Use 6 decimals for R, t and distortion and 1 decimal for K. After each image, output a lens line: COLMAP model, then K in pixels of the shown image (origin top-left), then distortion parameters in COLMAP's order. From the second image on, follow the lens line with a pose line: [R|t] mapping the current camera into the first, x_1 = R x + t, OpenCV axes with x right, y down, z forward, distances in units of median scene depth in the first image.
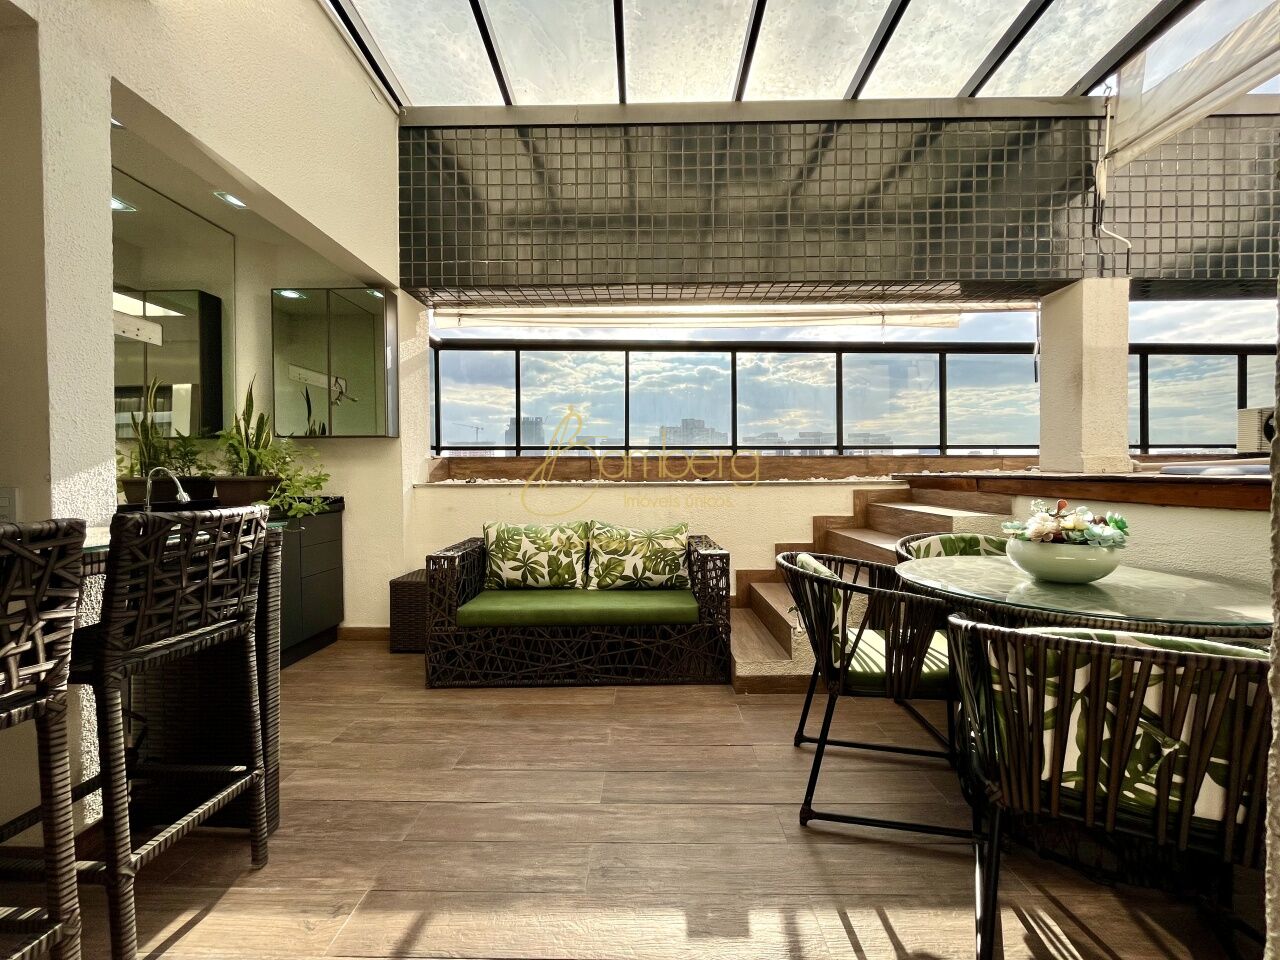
lens RADIAL K [[522.1, 0, 637.7], [0, 522.1, 479.8], [0, 0, 1]] dist [-0.000507, -0.000367]
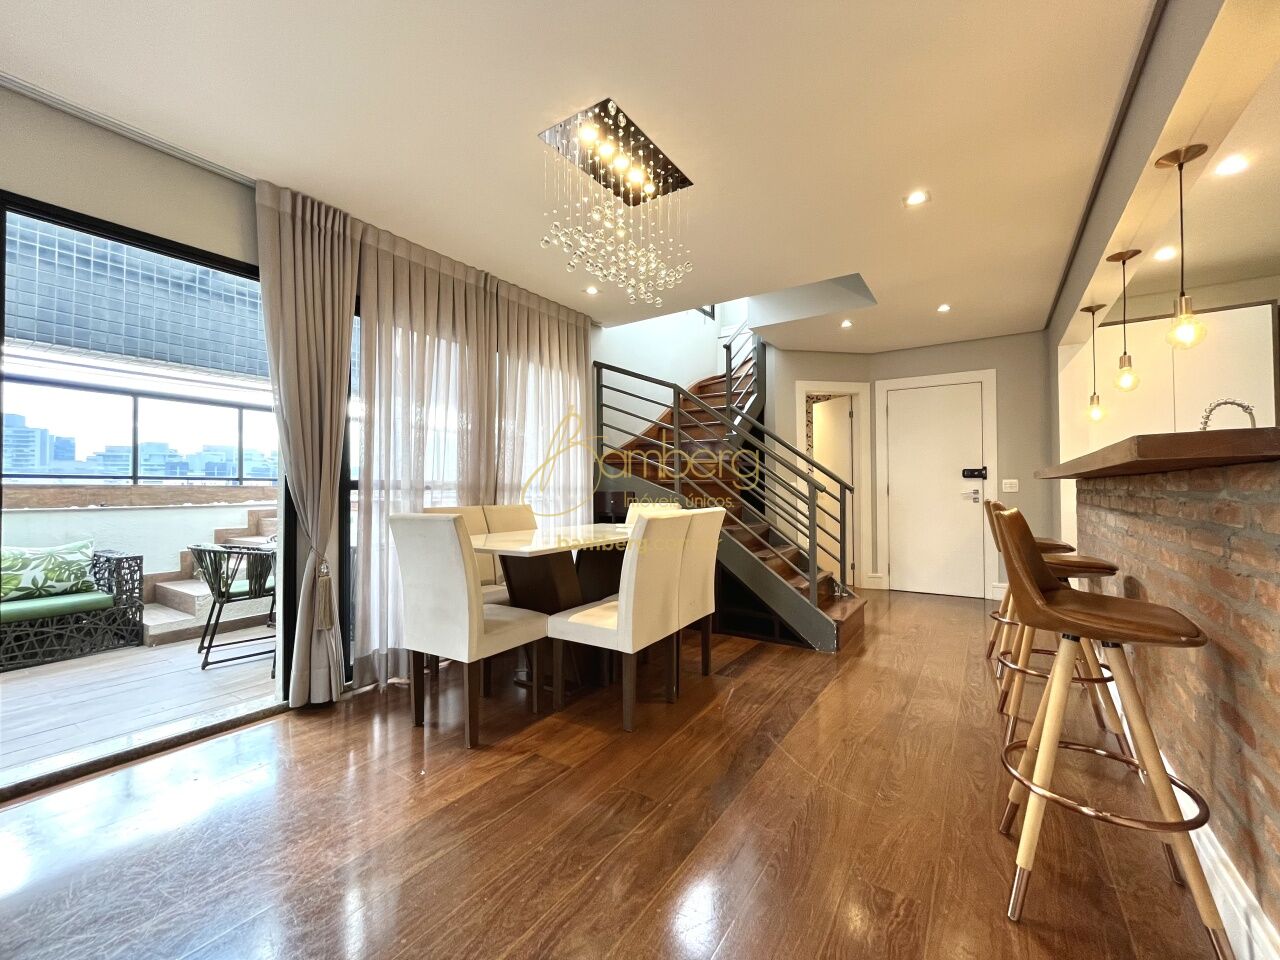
lens RADIAL K [[522.1, 0, 637.7], [0, 522.1, 479.8], [0, 0, 1]] dist [-0.000507, -0.000367]
pose [[0.544803, 0.018981, 0.838349, -0.261340], [0.013518, 0.999415, -0.031412, -0.006009], [-0.838455, 0.028446, 0.544228, -0.844520]]
